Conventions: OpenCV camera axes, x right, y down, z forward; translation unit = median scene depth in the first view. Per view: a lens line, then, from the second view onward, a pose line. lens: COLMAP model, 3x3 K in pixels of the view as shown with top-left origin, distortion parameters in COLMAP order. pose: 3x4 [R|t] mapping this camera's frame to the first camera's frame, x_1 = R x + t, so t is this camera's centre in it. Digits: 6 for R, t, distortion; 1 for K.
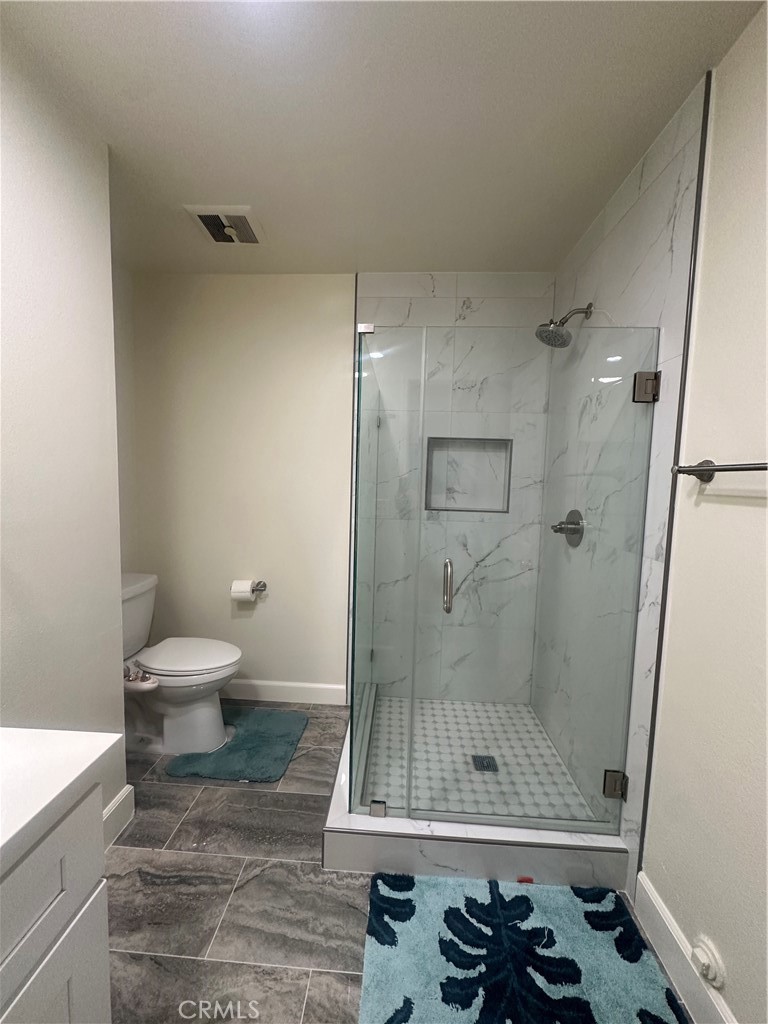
lens RADIAL K [[405.2, 0, 380.7], [0, 405.2, 513.0], [0, 0, 1]] dist [-0.002884, 0.000310]
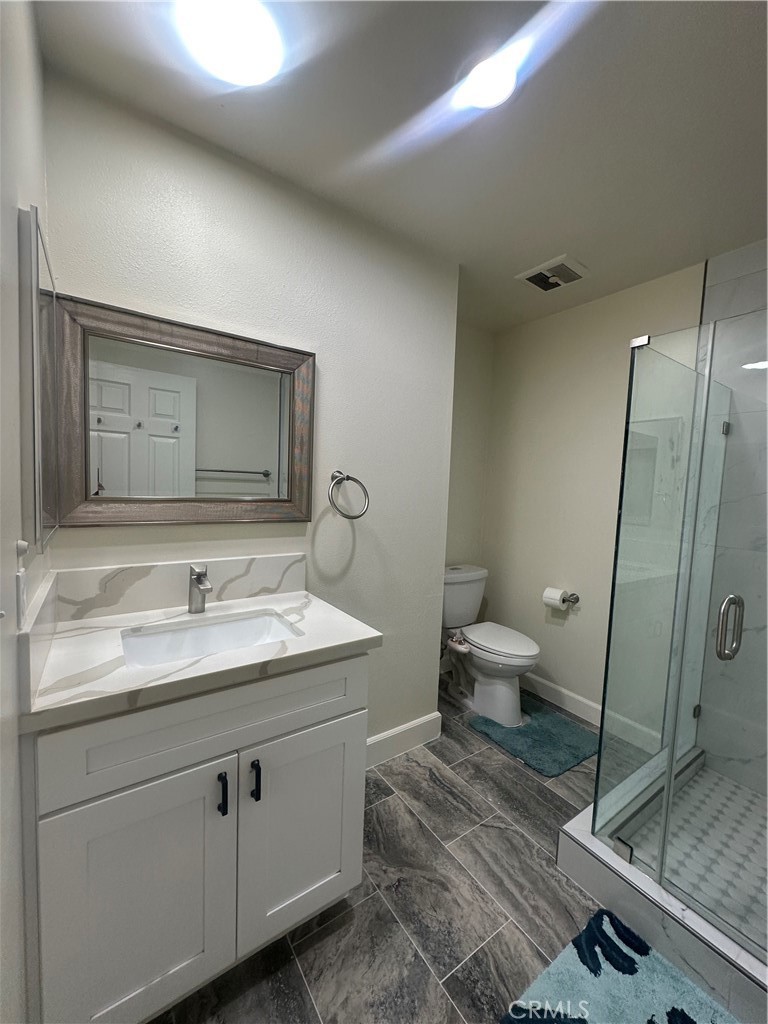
lens RADIAL K [[405.2, 0, 380.9], [0, 405.2, 512.4], [0, 0, 1]] dist [-0.002884, 0.000310]
pose [[0.613017, 0.057400, -0.787982, 0.312882], [-0.087967, 0.996115, 0.004127, 0.001505], [0.785157, 0.066786, 0.615685, -0.057623]]
